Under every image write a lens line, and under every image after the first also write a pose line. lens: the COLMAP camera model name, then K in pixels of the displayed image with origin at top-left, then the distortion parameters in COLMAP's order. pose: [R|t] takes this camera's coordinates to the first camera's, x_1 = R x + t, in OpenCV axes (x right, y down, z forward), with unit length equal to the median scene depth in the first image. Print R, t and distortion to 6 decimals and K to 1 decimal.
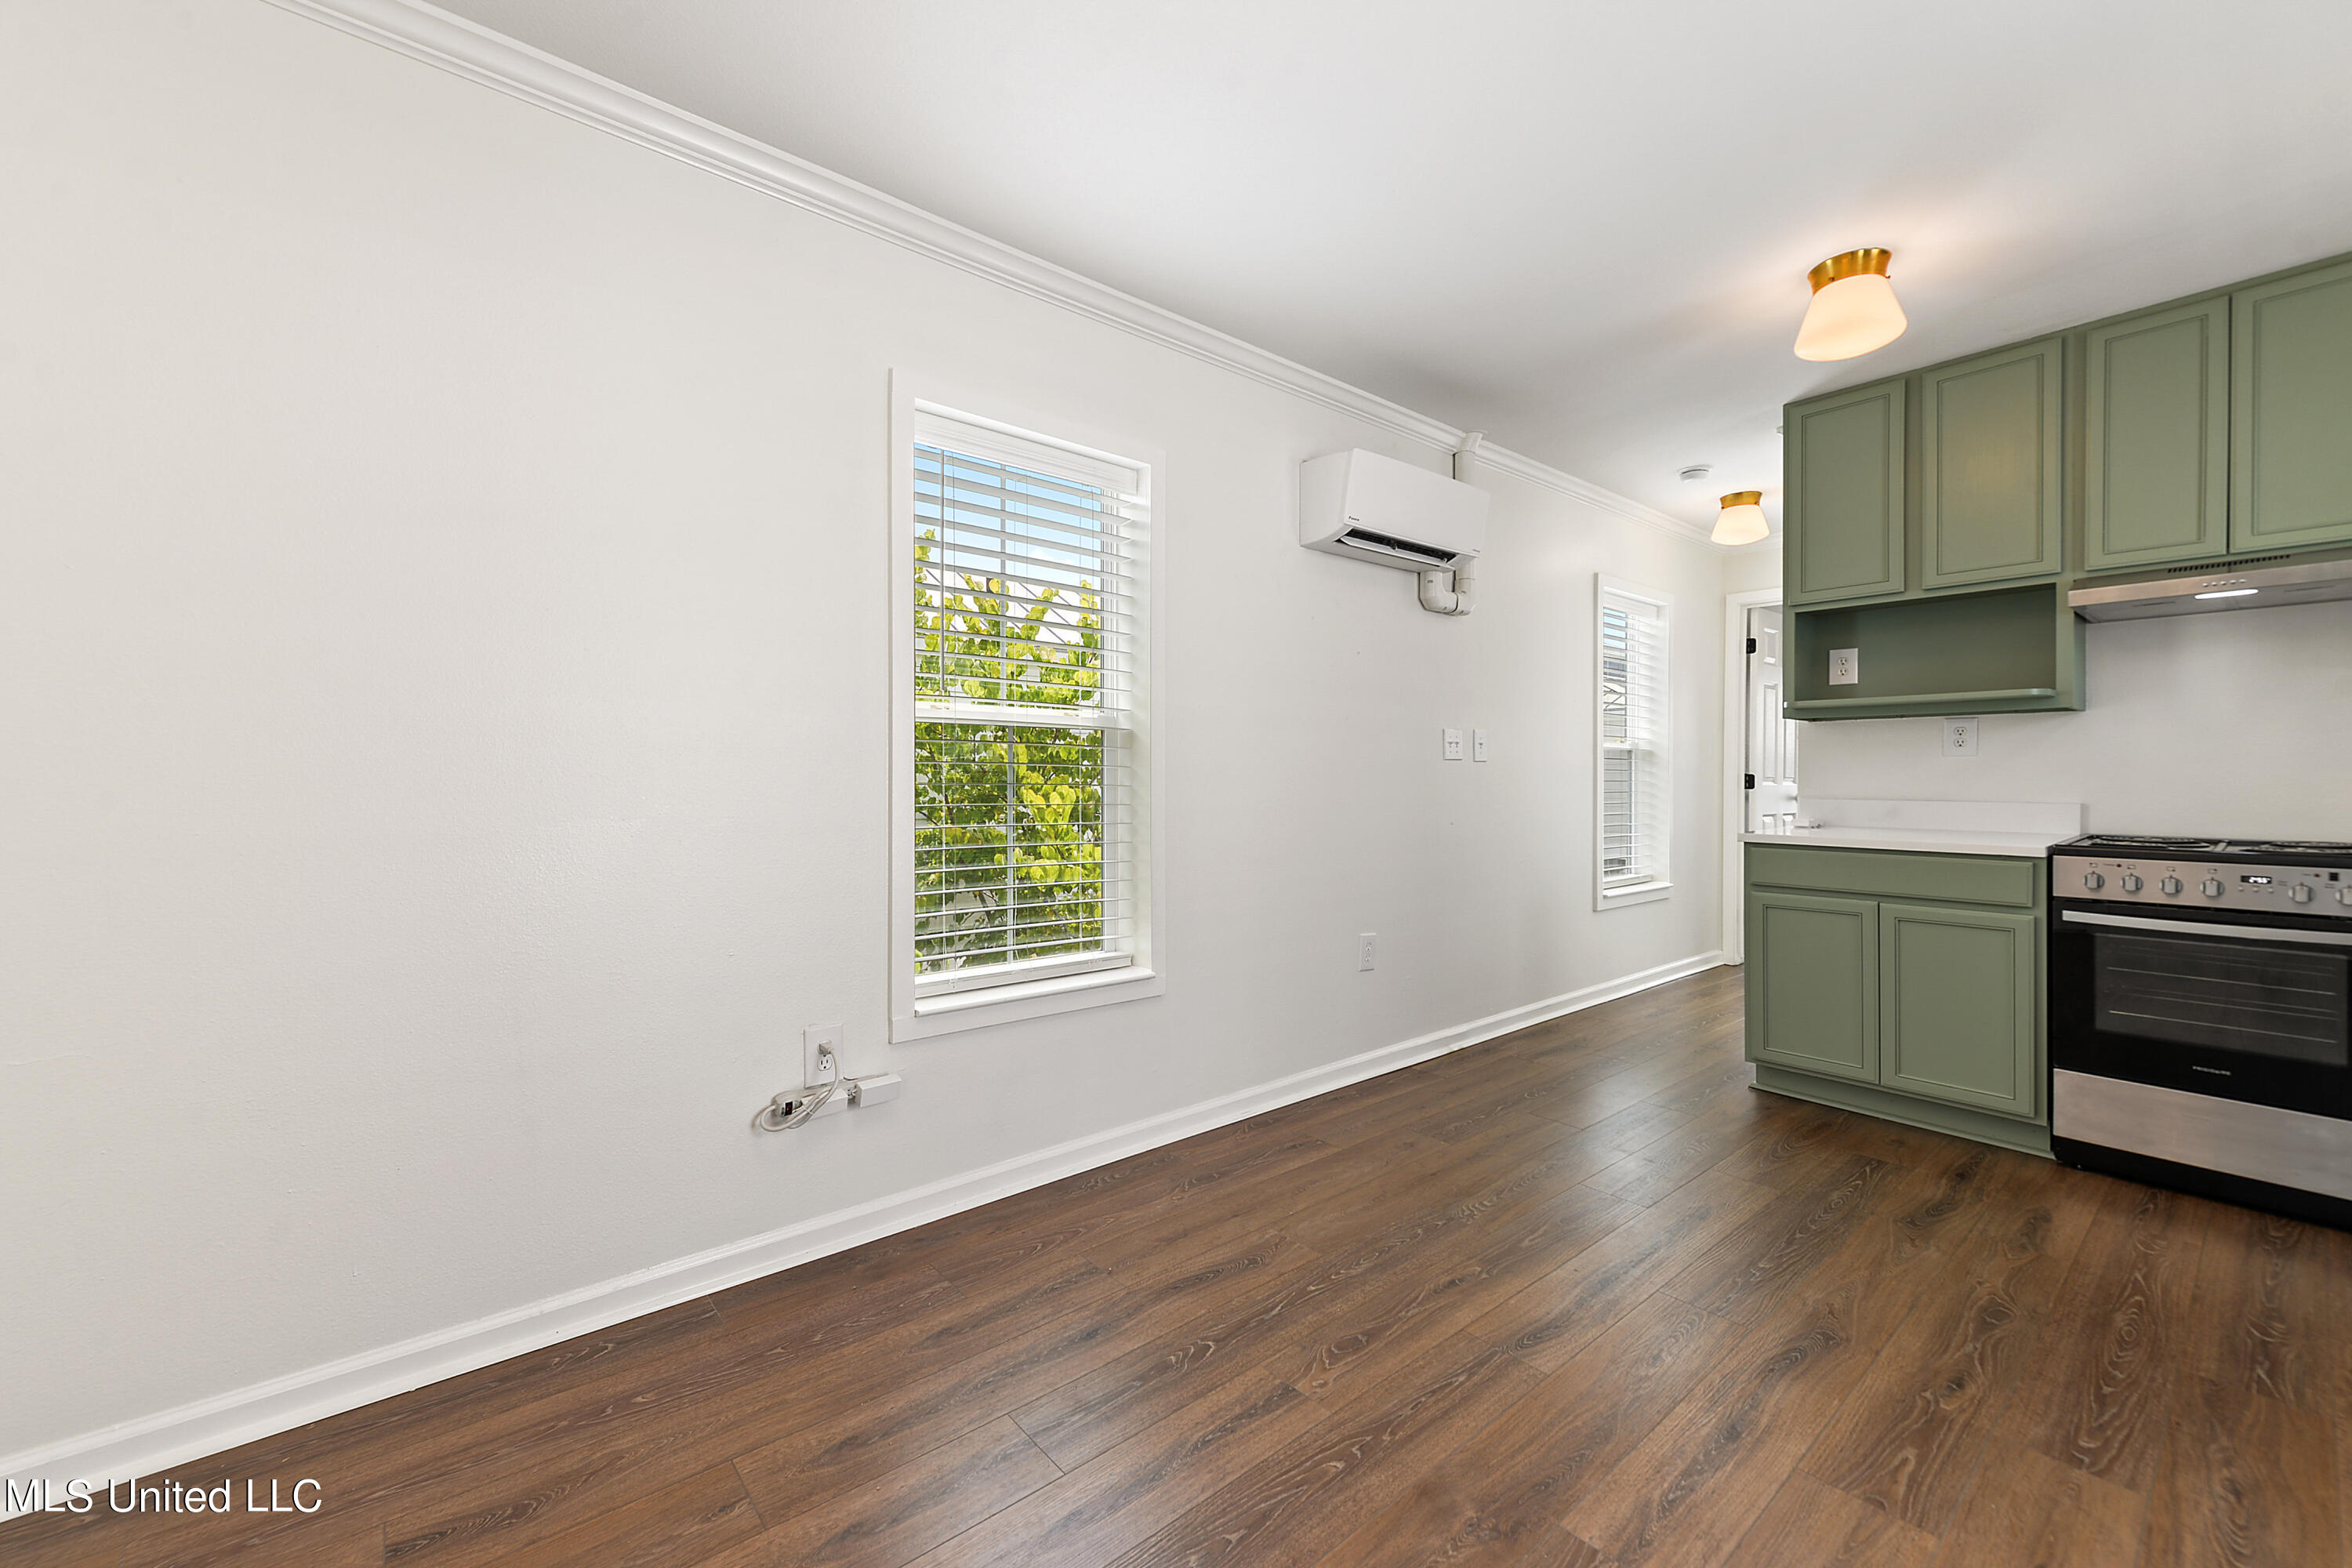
lens RADIAL K [[936.5, 0, 1159.2], [0, 936.5, 777.1], [0, 0, 1]] dist [0.004087, 0.000108]
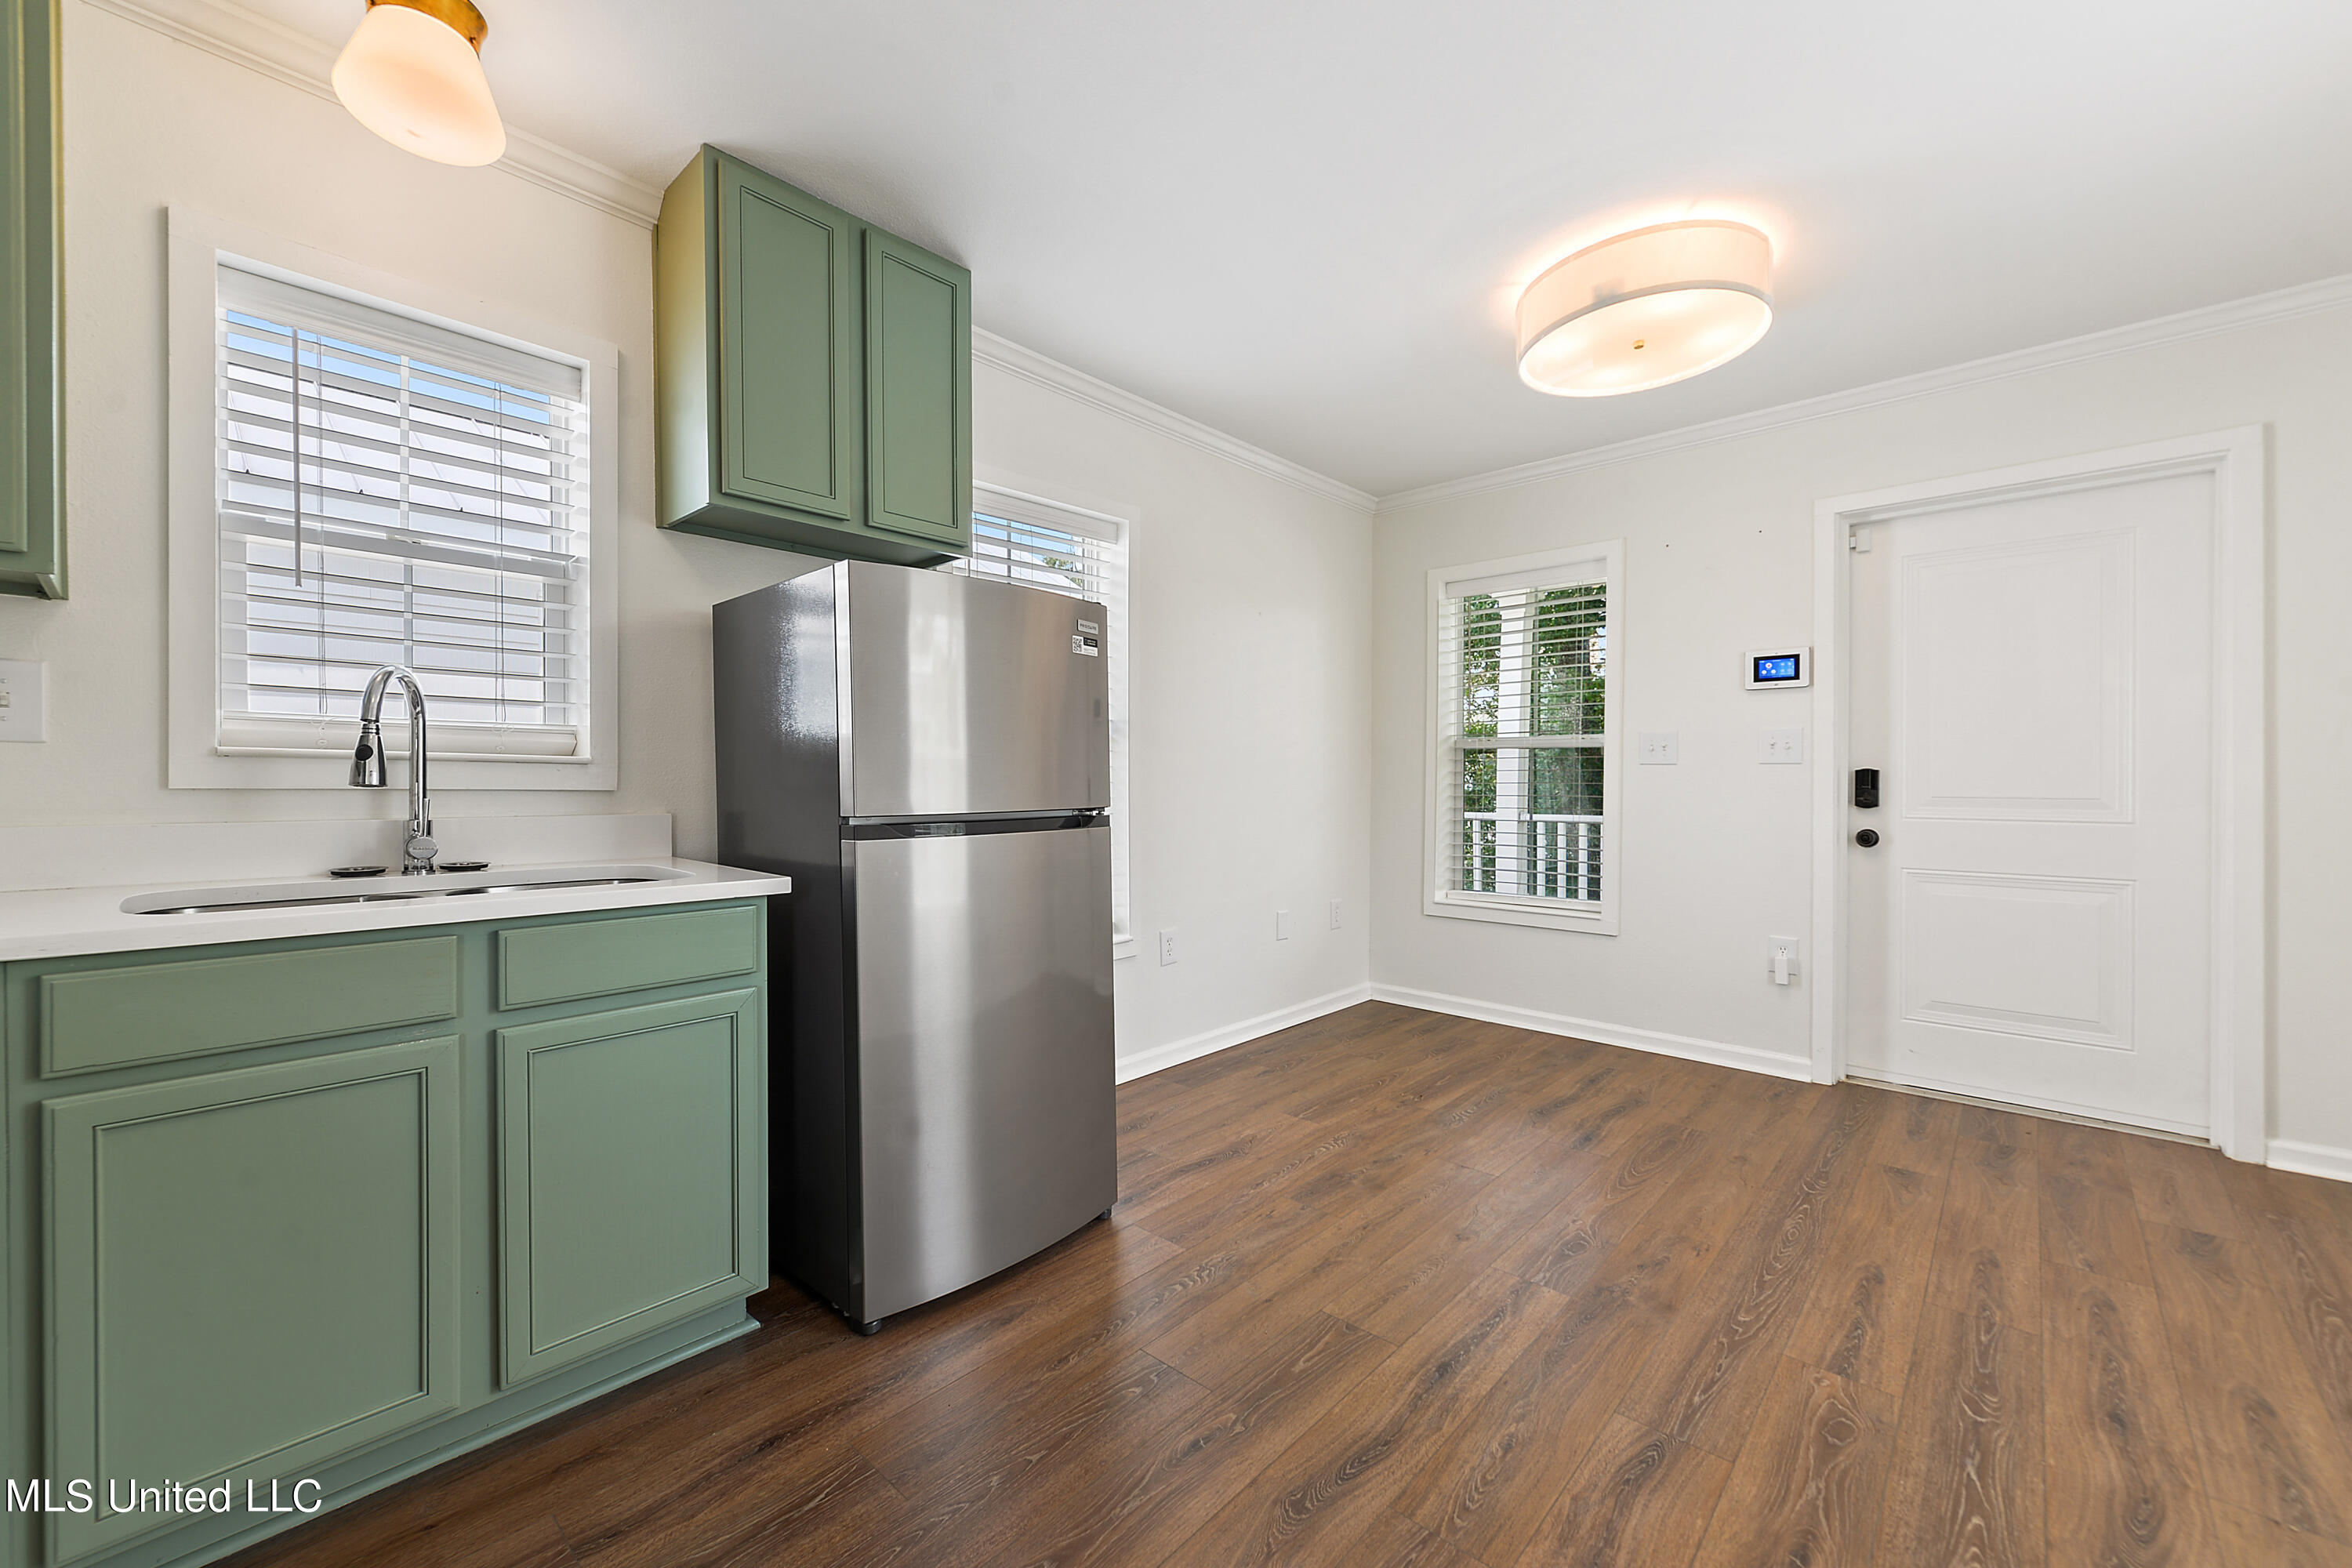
lens RADIAL K [[936.5, 0, 1152.9], [0, 936.5, 774.8], [0, 0, 1]] dist [0.004087, 0.000108]
pose [[-0.992106, -0.005738, -0.125271, 0.667312], [-0.005629, 0.999983, -0.001225, -0.001629], [0.125276, -0.000511, -0.992122, 1.256117]]
